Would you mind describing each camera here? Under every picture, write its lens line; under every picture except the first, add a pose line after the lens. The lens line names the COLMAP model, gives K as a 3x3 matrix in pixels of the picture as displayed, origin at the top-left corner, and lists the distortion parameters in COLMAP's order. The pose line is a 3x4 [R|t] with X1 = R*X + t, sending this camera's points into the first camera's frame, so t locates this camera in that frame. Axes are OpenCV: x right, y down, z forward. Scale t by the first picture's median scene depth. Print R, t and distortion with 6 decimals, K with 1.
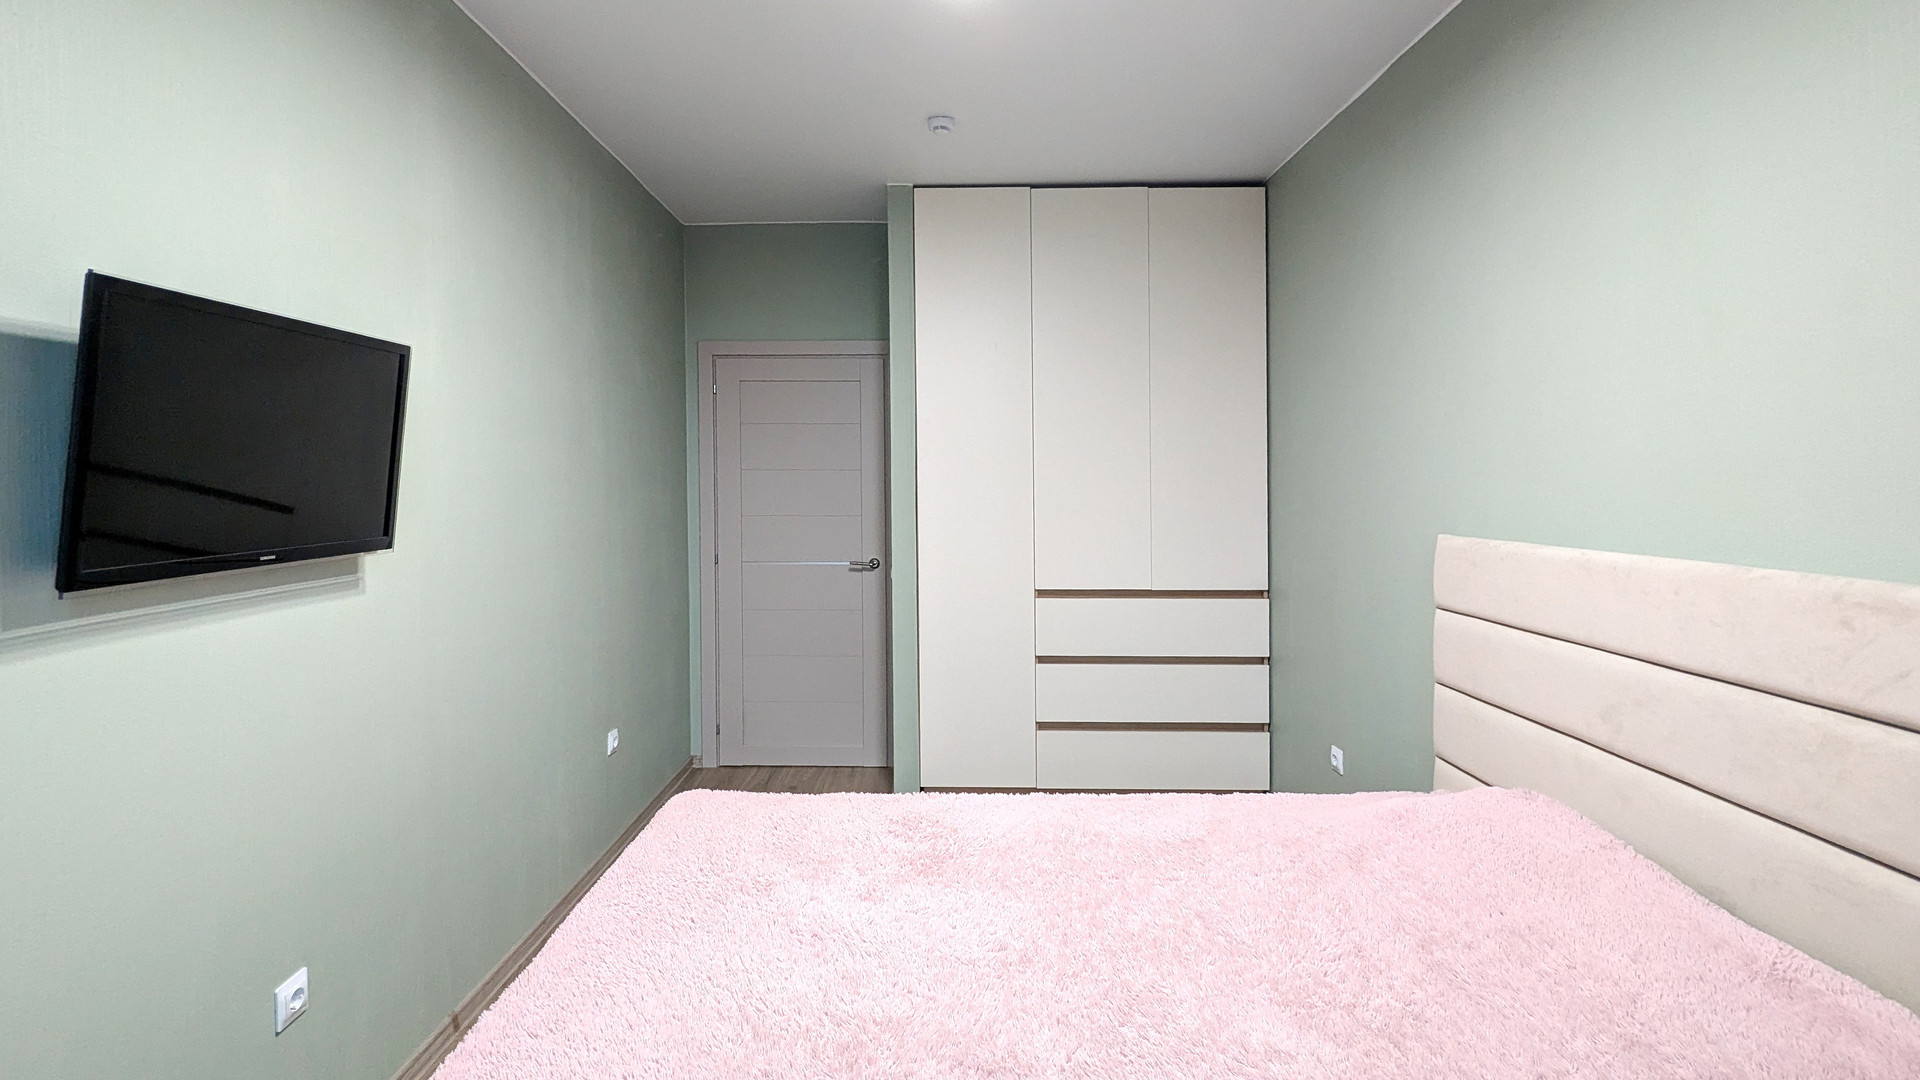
lens RADIAL K [[929.5, 0, 954.1], [0, 929.5, 496.2], [0, 0, 1]] dist [-0.002426, -0.001290]
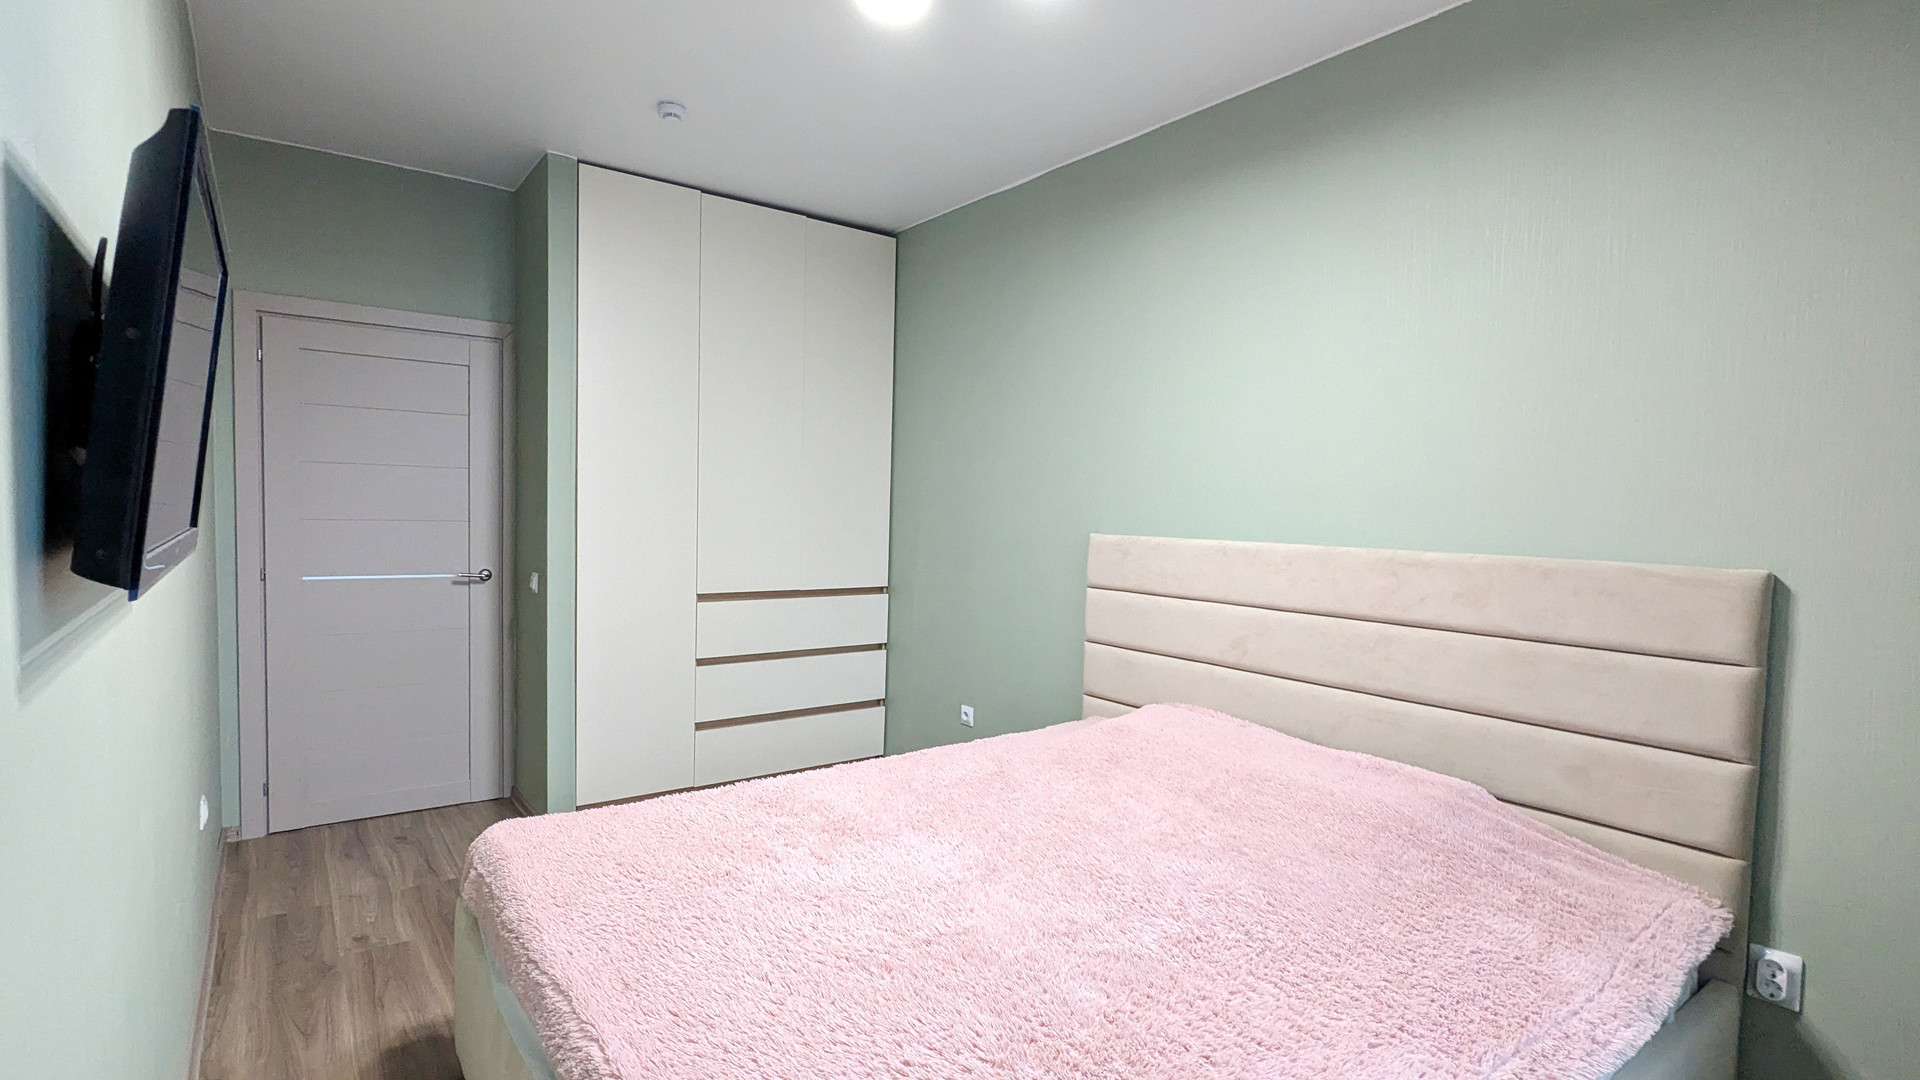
lens RADIAL K [[905.1, 0, 954.3], [0, 905.1, 569.9], [0, 0, 1]] dist [0.000980, 0.000008]
pose [[0.787950, -0.024140, 0.615266, -0.352456], [-0.013160, 0.998343, 0.056024, 0.017215], [-0.615599, -0.052241, 0.786326, 0.053545]]
